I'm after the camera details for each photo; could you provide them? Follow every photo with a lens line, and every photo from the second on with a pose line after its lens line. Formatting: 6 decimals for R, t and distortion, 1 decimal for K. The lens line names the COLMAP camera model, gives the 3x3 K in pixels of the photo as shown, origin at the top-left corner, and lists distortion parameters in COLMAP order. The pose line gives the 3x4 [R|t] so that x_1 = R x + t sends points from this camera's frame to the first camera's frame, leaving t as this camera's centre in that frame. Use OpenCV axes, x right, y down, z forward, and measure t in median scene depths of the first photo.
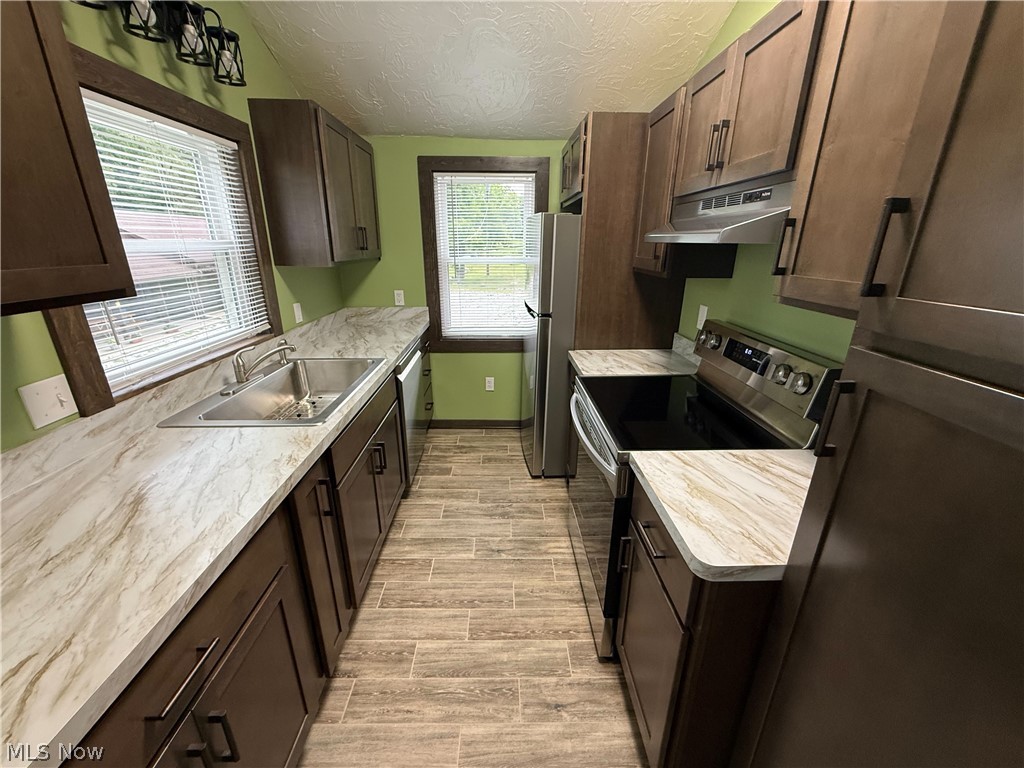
lens RADIAL K [[407.0, 0, 509.1], [0, 407.0, 384.6], [0, 0, 1]] dist [-0.000259, -0.000026]
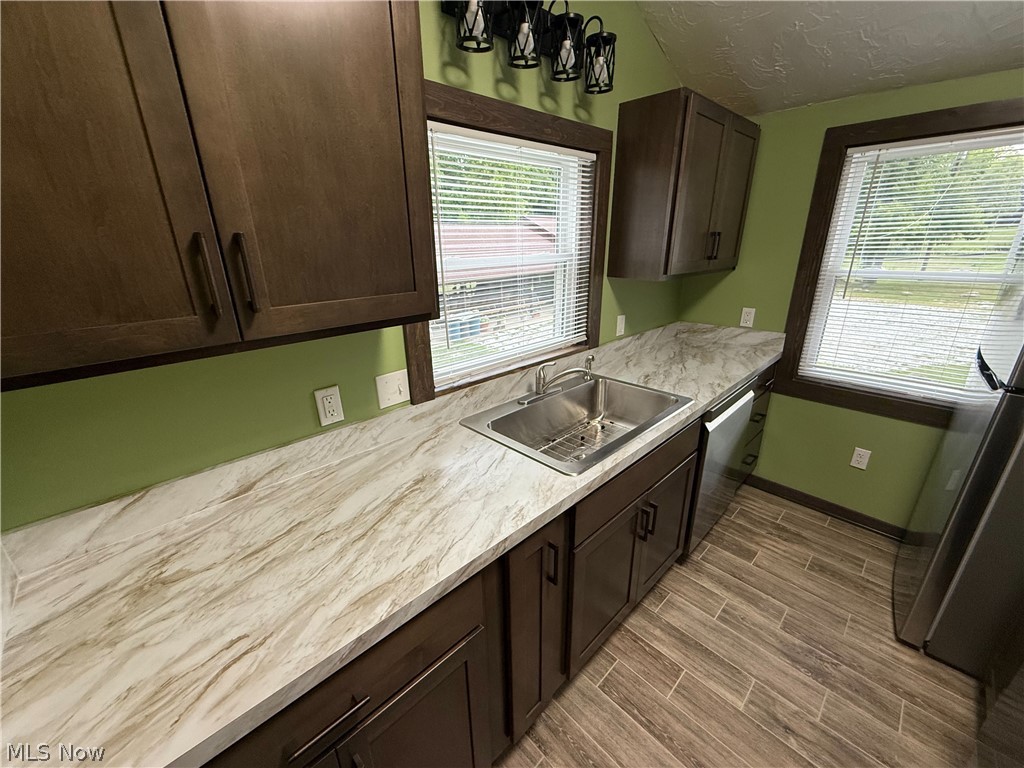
lens RADIAL K [[407.0, 0, 509.1], [0, 407.0, 384.6], [0, 0, 1]] dist [-0.000259, -0.000026]
pose [[0.677419, 0.230675, -0.698493, 0.001031], [-0.223818, 0.969173, 0.103002, -0.097337], [0.700720, 0.086559, 0.708166, 0.184838]]
